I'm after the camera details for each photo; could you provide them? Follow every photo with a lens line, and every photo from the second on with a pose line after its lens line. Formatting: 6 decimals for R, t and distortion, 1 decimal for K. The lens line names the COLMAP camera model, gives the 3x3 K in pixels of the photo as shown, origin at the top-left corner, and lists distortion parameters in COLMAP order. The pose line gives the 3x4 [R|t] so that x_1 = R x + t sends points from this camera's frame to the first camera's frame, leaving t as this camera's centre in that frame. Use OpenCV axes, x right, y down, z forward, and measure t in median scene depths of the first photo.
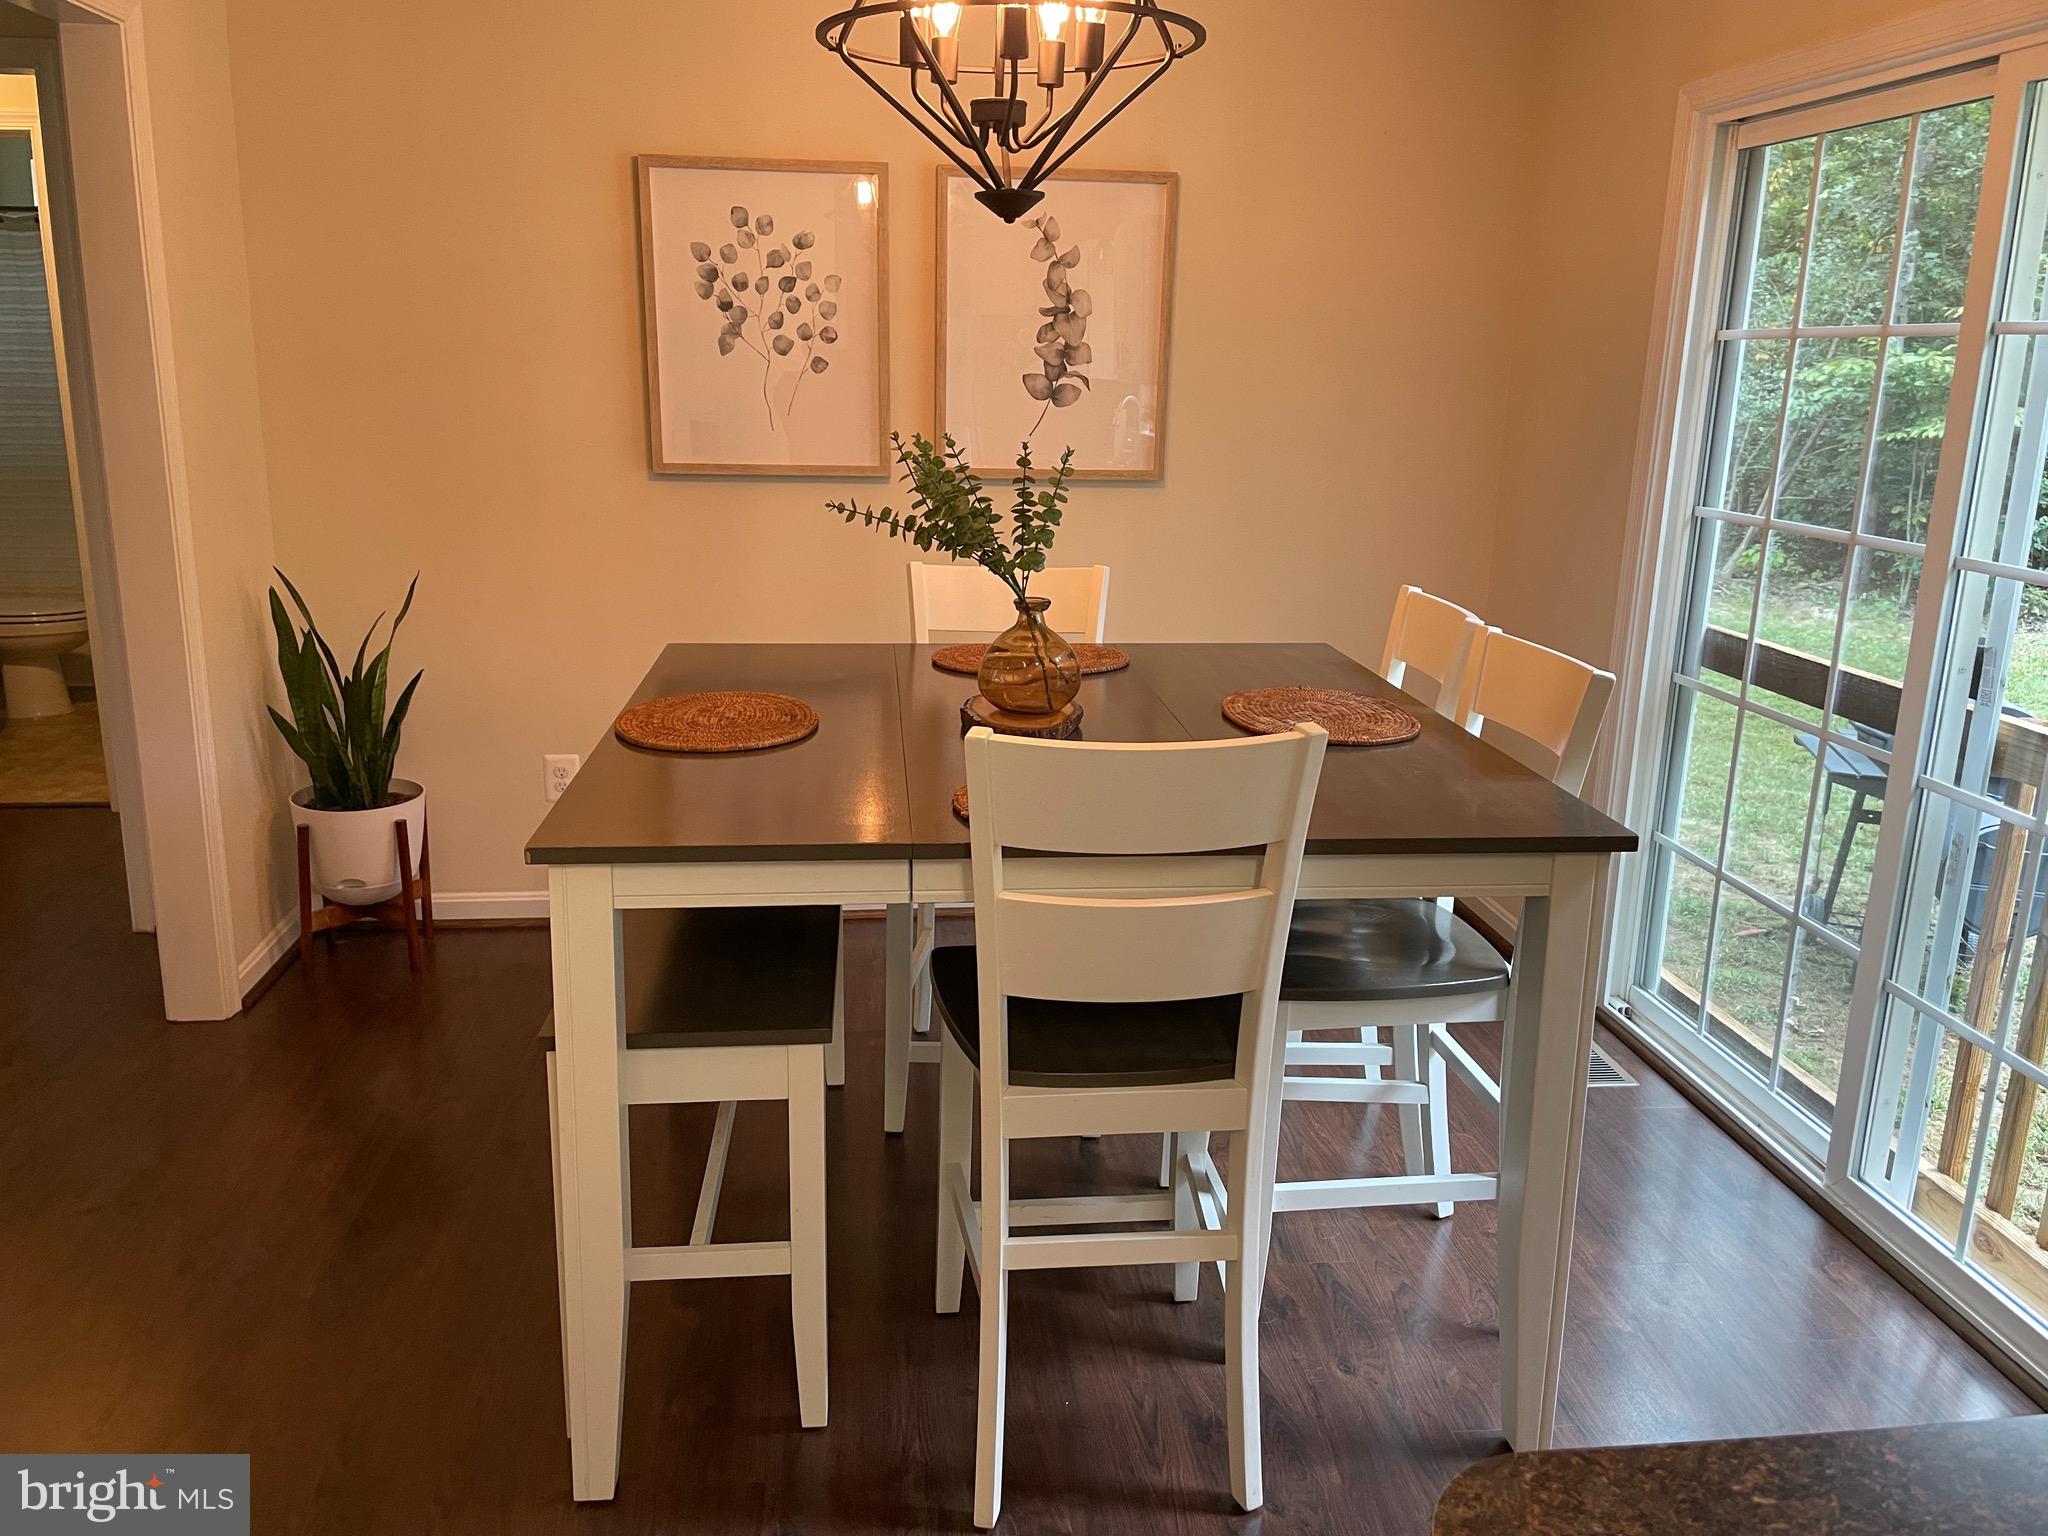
lens RADIAL K [[1544.3, 0, 1011.4], [0, 1544.3, 754.5], [0, 0, 1]] dist [0.081995, -0.109296]
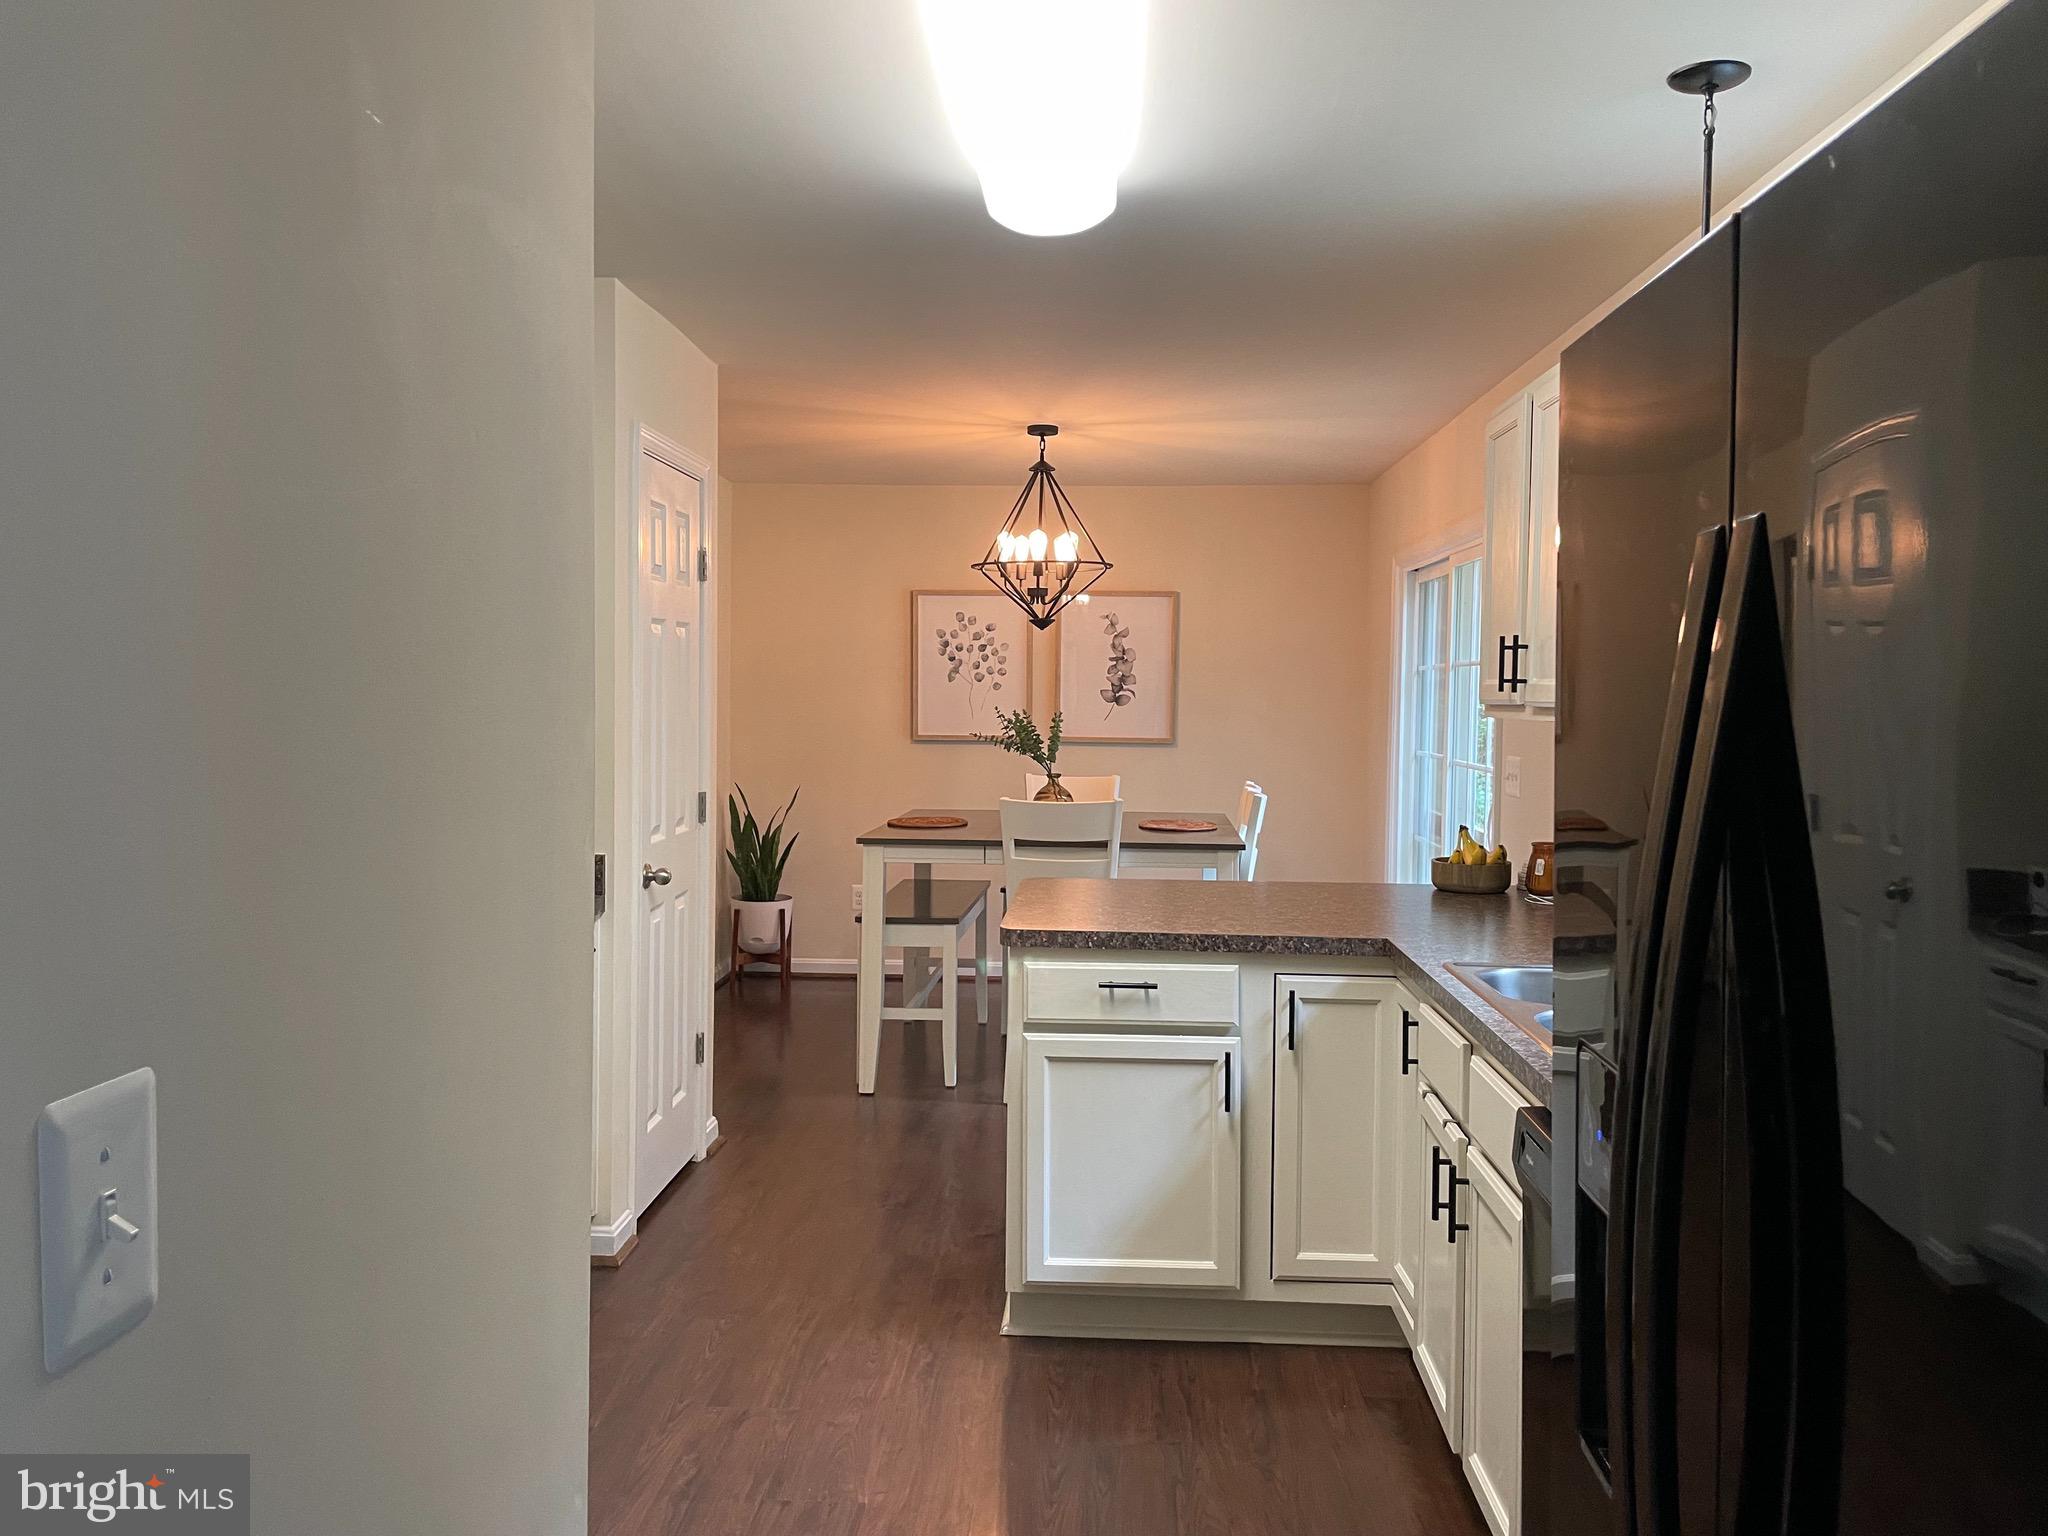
lens RADIAL K [[1544.3, 0, 1031.1], [0, 1544.3, 766.8], [0, 0, 1]] dist [0.081995, -0.109296]
pose [[0.986784, -0.001111, -0.162040, 0.243869], [-0.031523, 0.979557, -0.198683, 0.245546], [0.158948, 0.201166, 0.966575, -0.898323]]
